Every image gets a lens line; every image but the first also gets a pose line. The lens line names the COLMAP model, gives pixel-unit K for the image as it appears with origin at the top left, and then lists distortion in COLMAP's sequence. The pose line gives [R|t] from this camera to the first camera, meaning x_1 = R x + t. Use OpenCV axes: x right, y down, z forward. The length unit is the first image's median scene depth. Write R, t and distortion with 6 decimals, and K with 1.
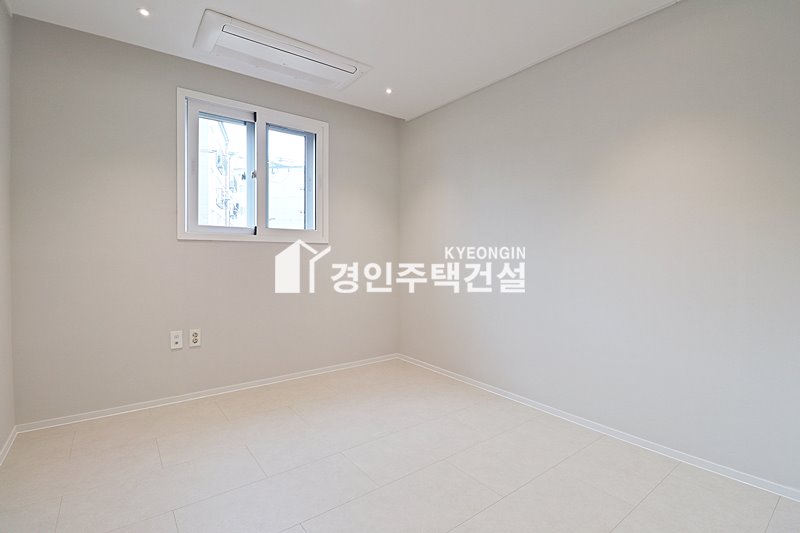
lens RADIAL K [[370.9, 0, 399.2], [0, 370.9, 260.2], [0, 0, 1]] dist [0.000004, -0.011474]
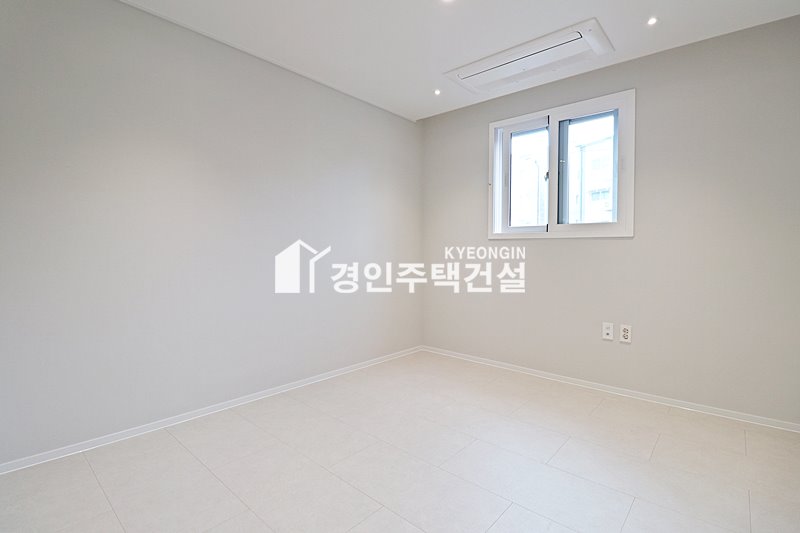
lens RADIAL K [[360.0, 0, 409.5], [0, 360.0, 246.0], [0, 0, 1]] dist [-0.003314, -0.000344]
pose [[0.233075, -0.009963, -0.972408, 0.482552], [-0.018324, 0.999725, -0.014635, -0.005397], [0.972286, 0.021230, 0.232829, 0.363631]]
